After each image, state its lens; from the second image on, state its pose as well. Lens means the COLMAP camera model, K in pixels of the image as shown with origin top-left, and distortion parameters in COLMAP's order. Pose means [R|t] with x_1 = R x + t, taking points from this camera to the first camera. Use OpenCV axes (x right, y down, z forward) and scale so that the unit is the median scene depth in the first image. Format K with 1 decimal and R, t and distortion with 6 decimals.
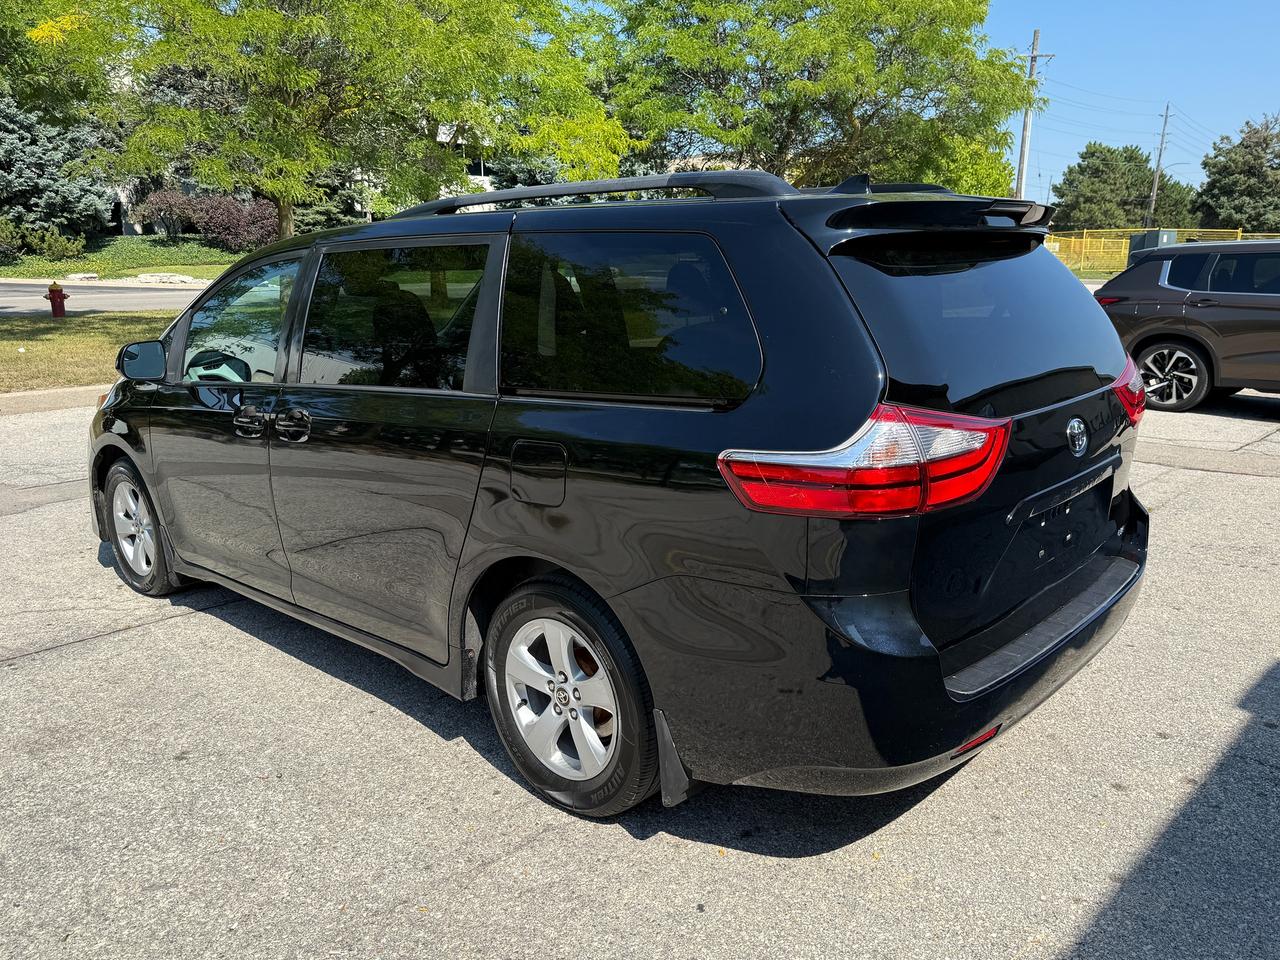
lens RADIAL K [[983.7, 0, 639.4], [0, 983.7, 484.8], [0, 0, 1]] dist [-0.014494, 0.010021]
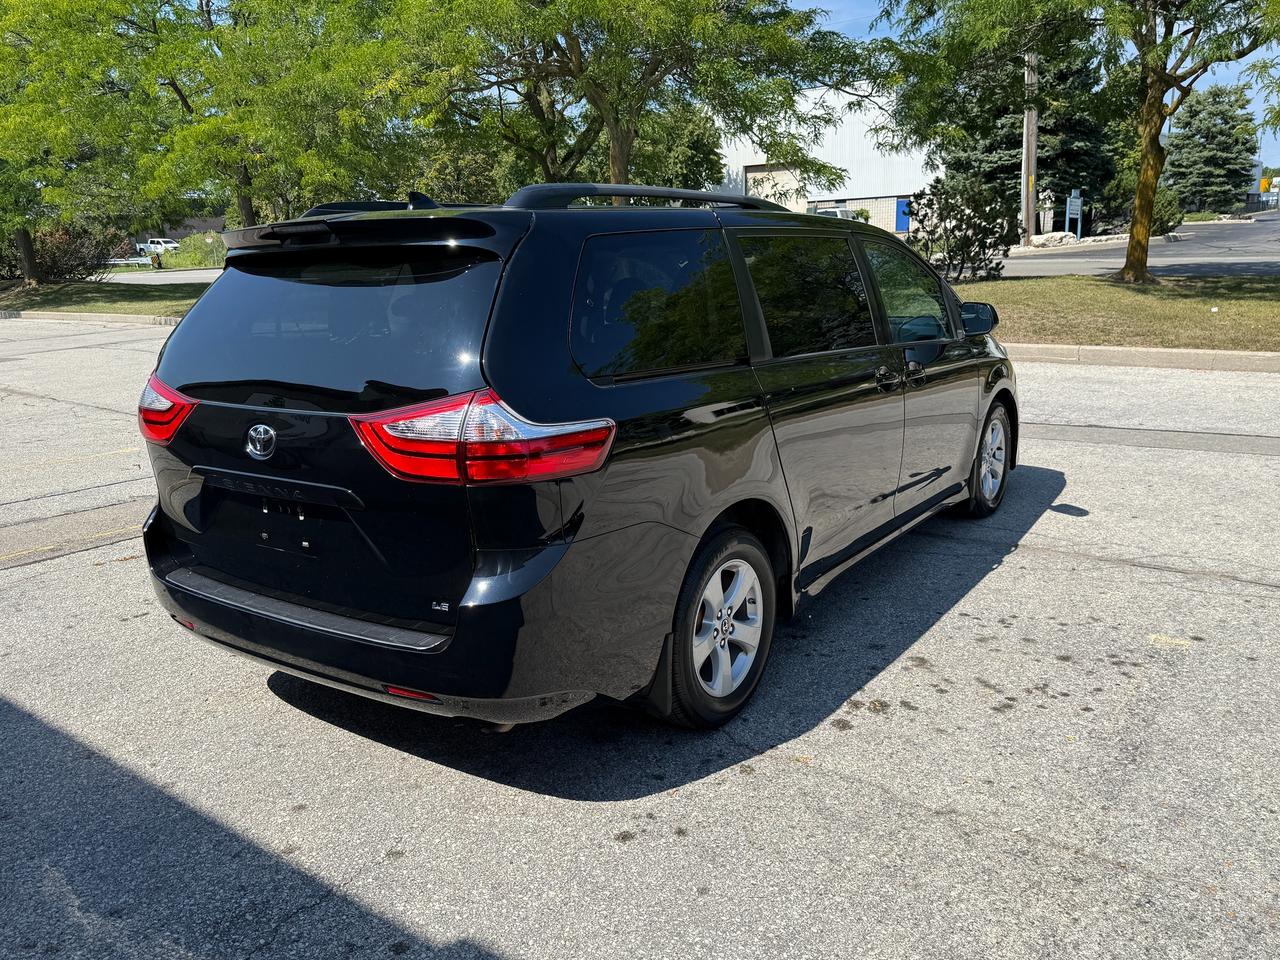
lens RADIAL K [[983.7, 0, 645.4], [0, 983.7, 478.1], [0, 0, 1]] dist [-0.014494, 0.010021]
pose [[0.131222, 0.228208, -0.964729, 1.440186], [-0.183036, 0.961990, 0.202664, -0.283924], [0.974309, 0.149987, 0.168004, 1.142171]]
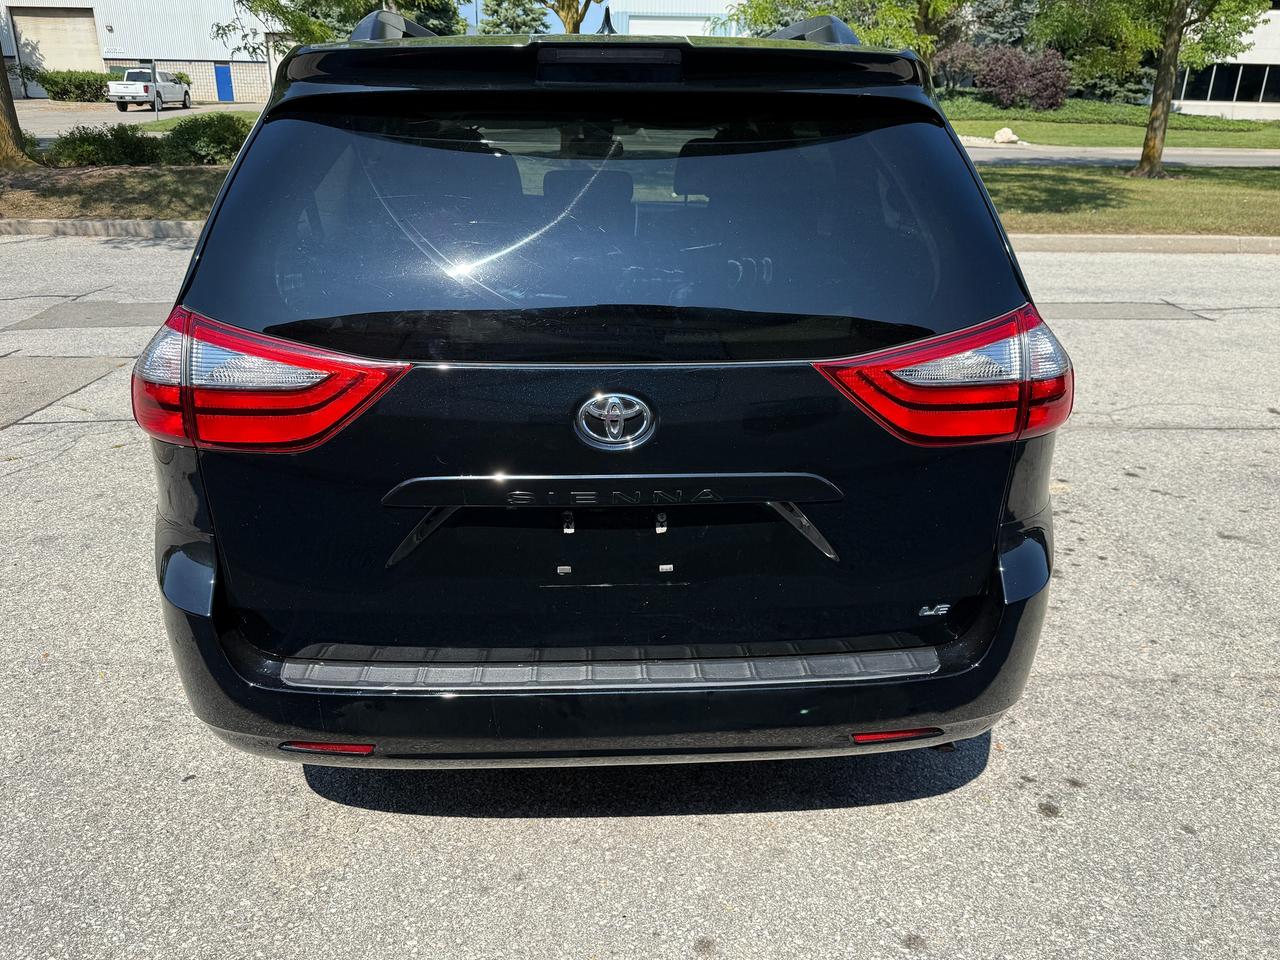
lens RADIAL K [[983.7, 0, 636.5], [0, 983.7, 481.2], [0, 0, 1]] dist [-0.014494, 0.010021]
pose [[0.706015, 0.263575, -0.657321, 0.829072], [-0.174848, 0.964302, 0.198869, -0.132025], [0.686273, -0.025473, 0.726897, 0.486140]]
